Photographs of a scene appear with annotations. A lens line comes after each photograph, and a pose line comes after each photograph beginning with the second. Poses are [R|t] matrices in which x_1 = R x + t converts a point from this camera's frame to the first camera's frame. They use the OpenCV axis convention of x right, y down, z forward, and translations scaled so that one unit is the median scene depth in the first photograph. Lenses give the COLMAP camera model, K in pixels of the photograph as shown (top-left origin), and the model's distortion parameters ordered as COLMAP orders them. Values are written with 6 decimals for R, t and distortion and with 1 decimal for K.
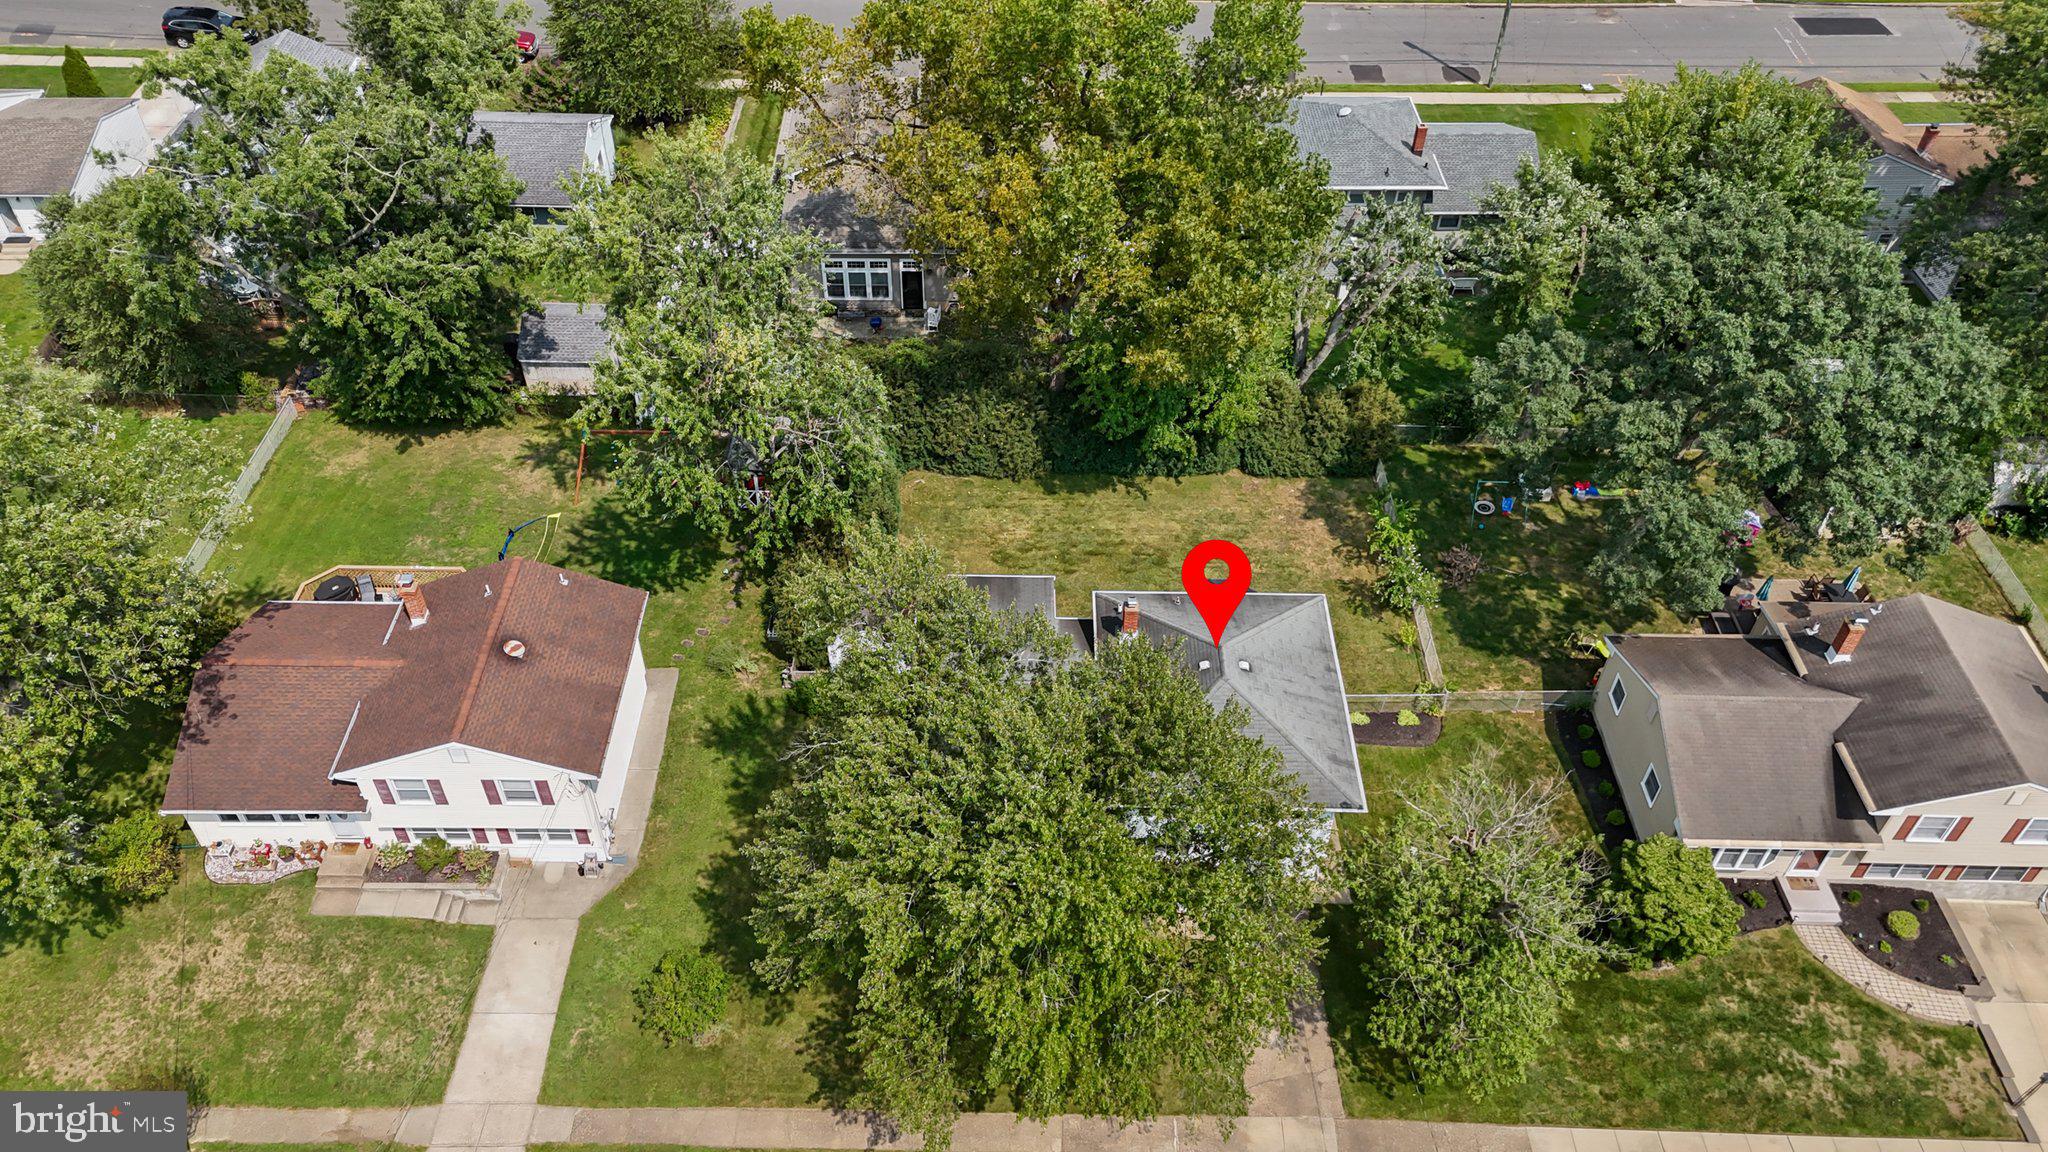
lens RADIAL K [[1527.1, 0, 1024.0], [0, 1527.1, 576.0], [0, 0, 1]] dist [0.109586, -0.082746]
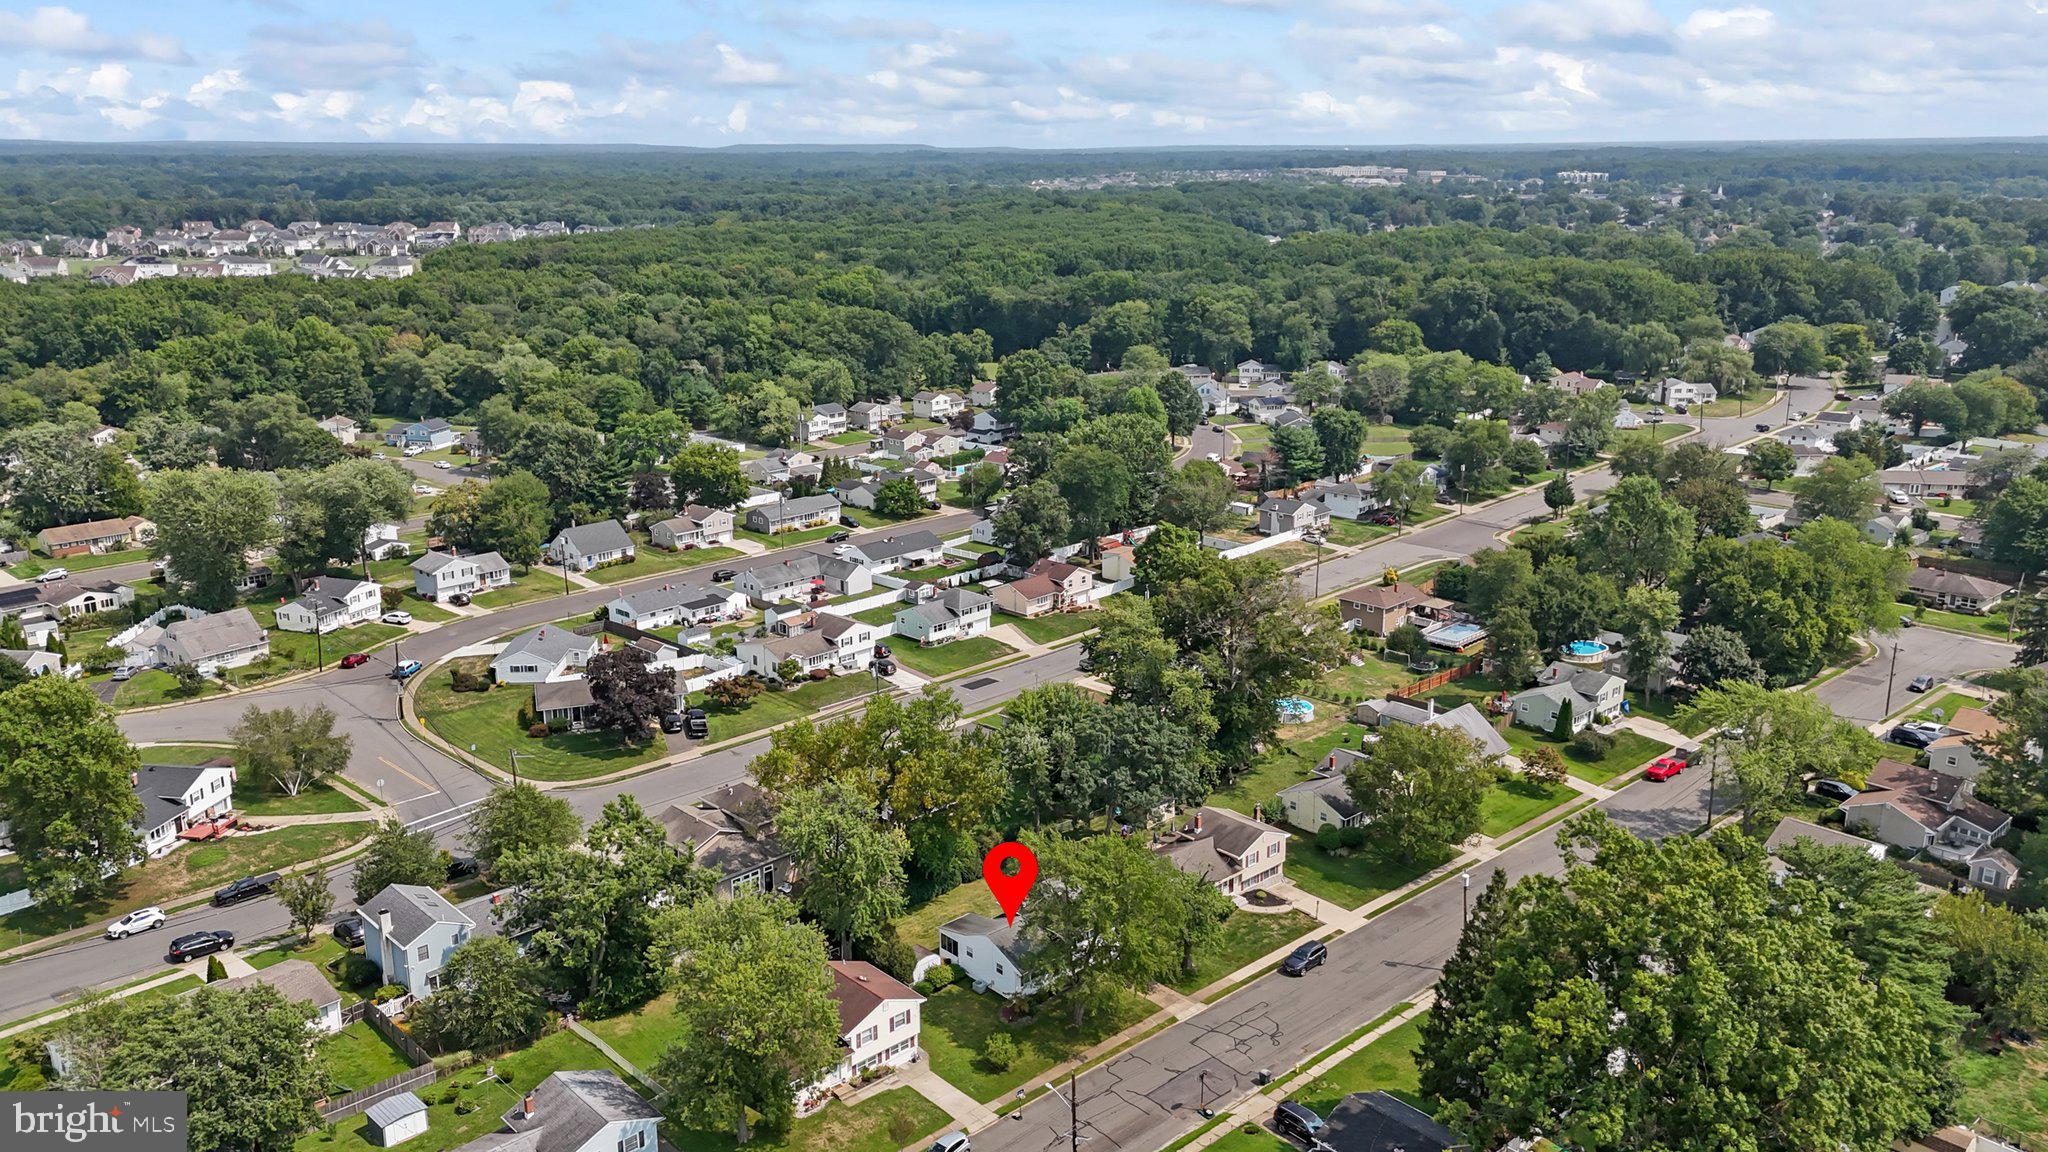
lens RADIAL K [[1543.8, 0, 1024.0], [0, 1543.8, 576.0], [0, 0, 1]] dist [0.124922, -0.126747]
pose [[0.730246, -0.198945, 0.653576, -1.618620], [0.486070, 0.823550, -0.292406, 0.366251], [-0.480080, 0.531212, 0.698095, -1.210362]]
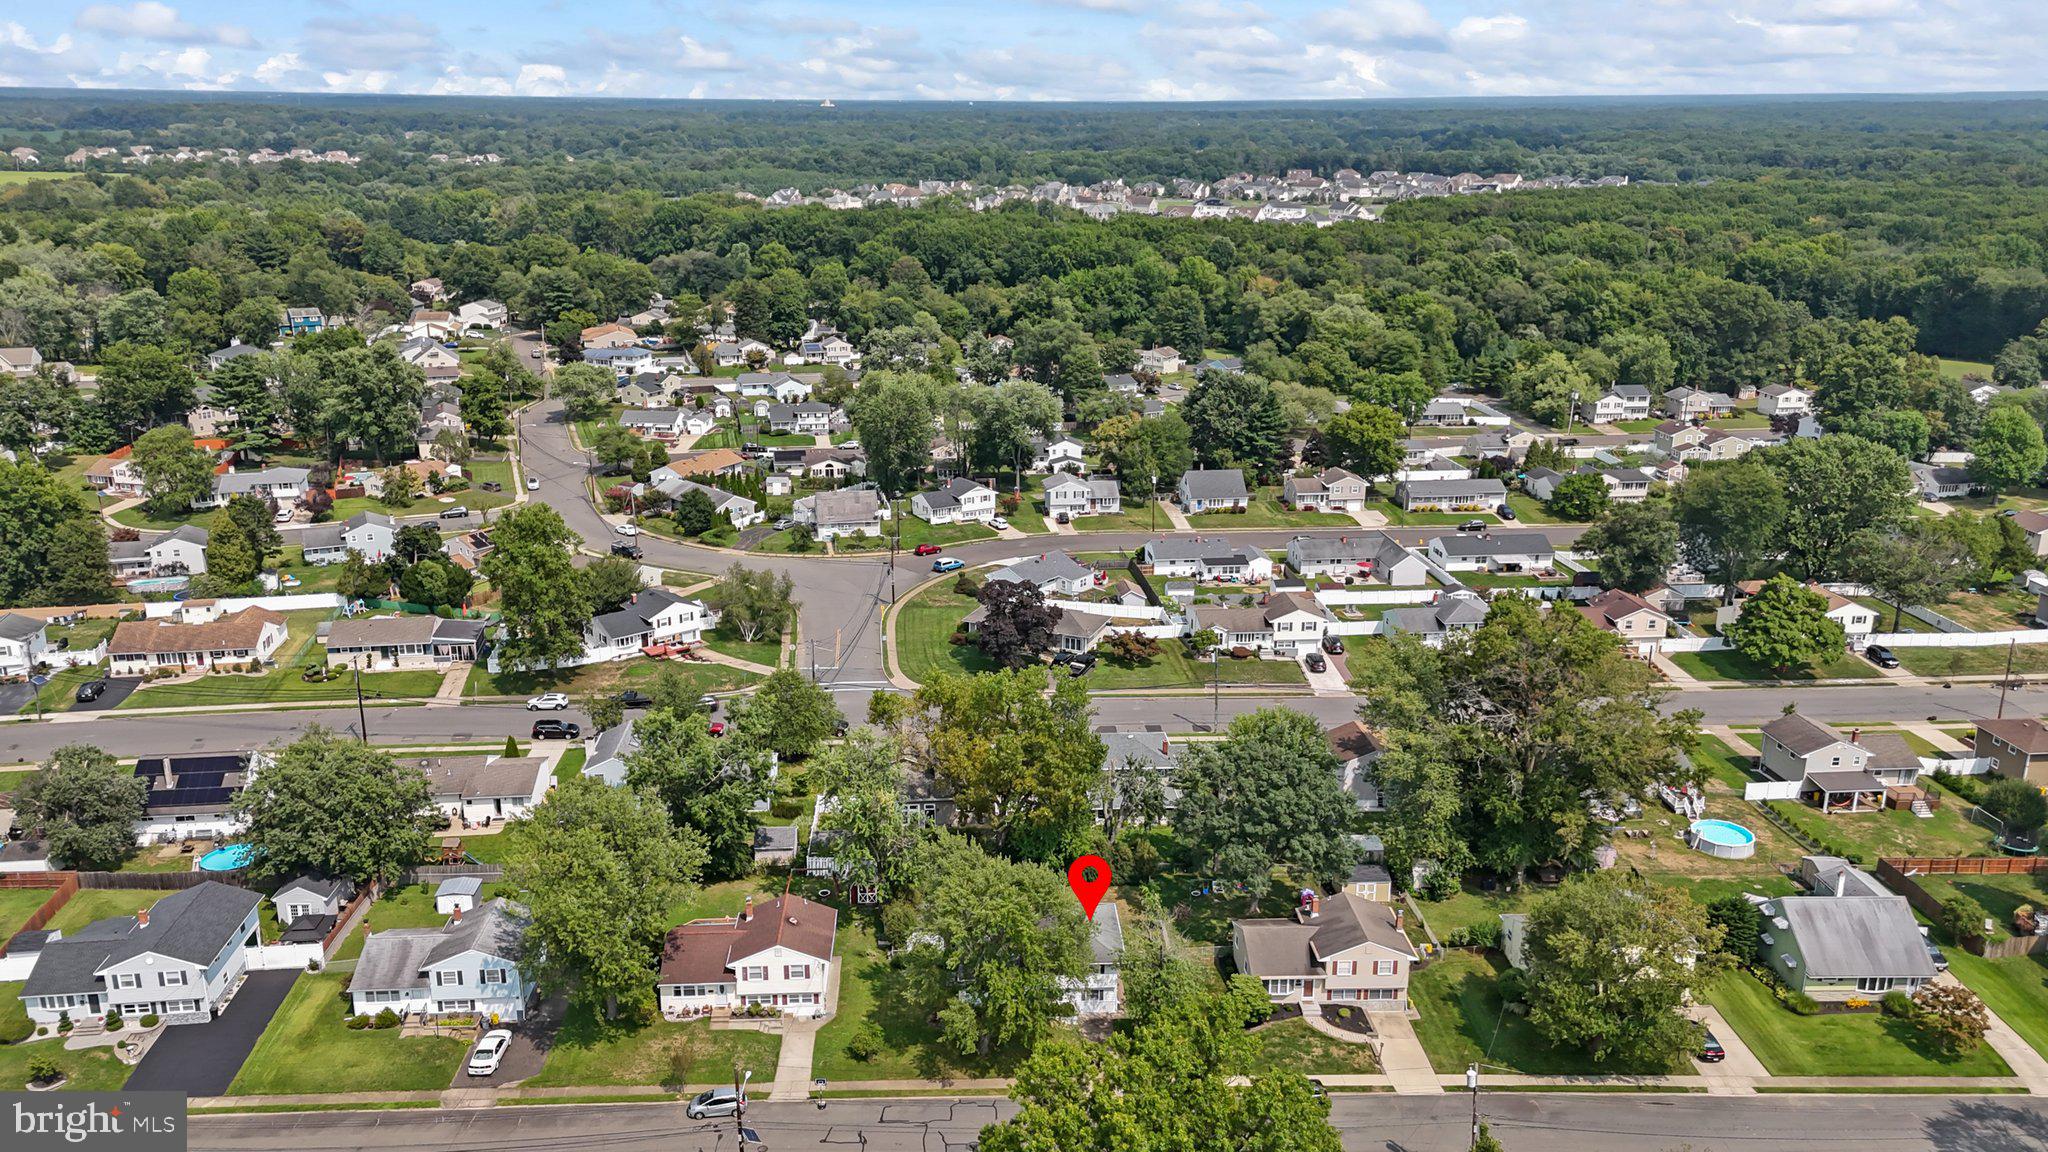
lens RADIAL K [[1527.1, 0, 1024.0], [0, 1527.1, 576.0], [0, 0, 1]] dist [0.109586, -0.082746]
pose [[0.998423, -0.025536, 0.049985, -0.059646], [0.045352, 0.891717, -0.450315, 0.681495], [-0.033073, 0.451872, 0.891470, -1.492512]]
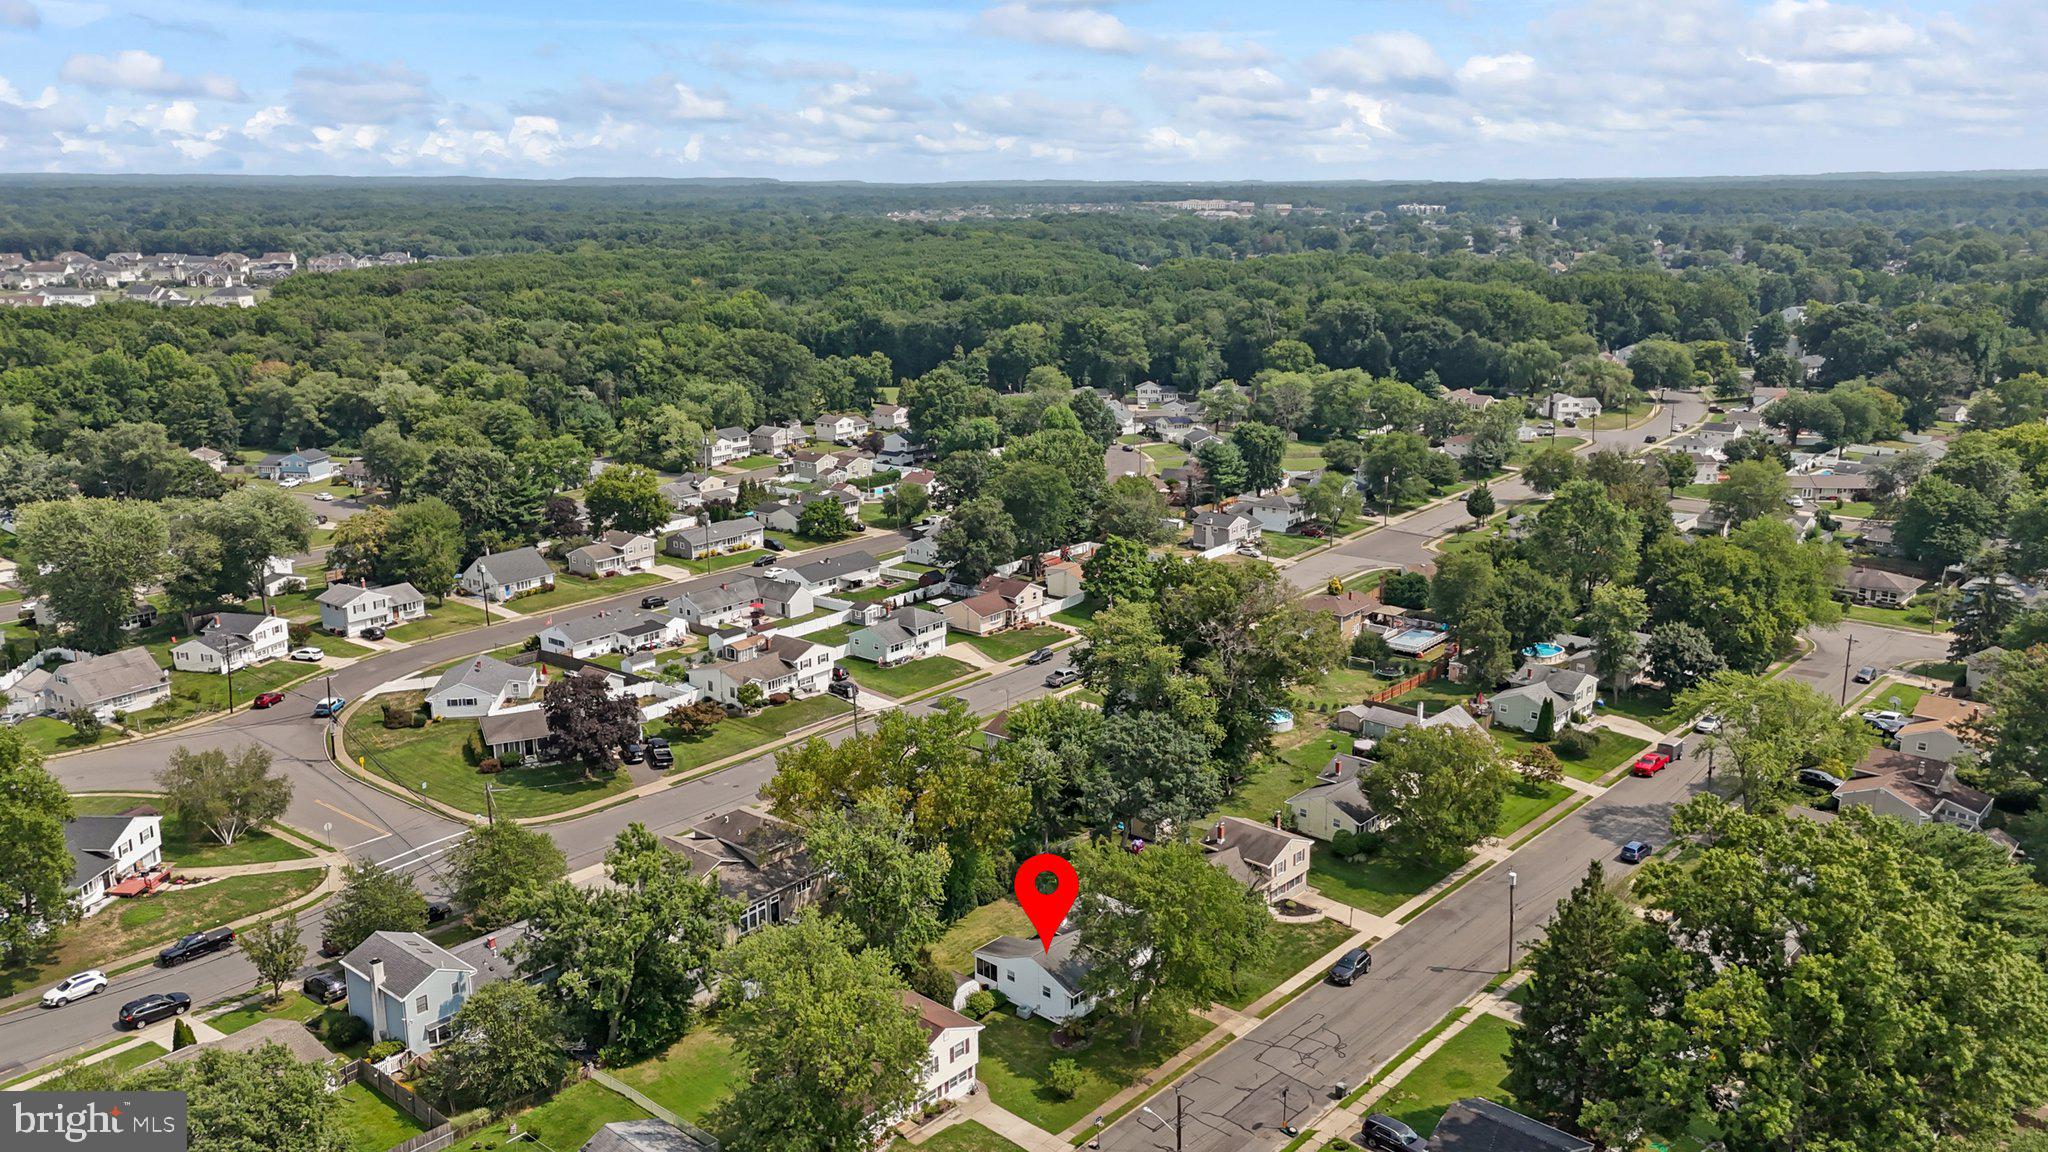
lens RADIAL K [[1547.2, 0, 1024.0], [0, 1547.2, 576.0], [0, 0, 1]] dist [0.111007, -0.086120]
pose [[0.661873, -0.201432, 0.722045, -1.760524], [0.531415, 0.805435, -0.262434, 0.223341], [-0.528698, 0.557404, 0.640140, -0.956845]]
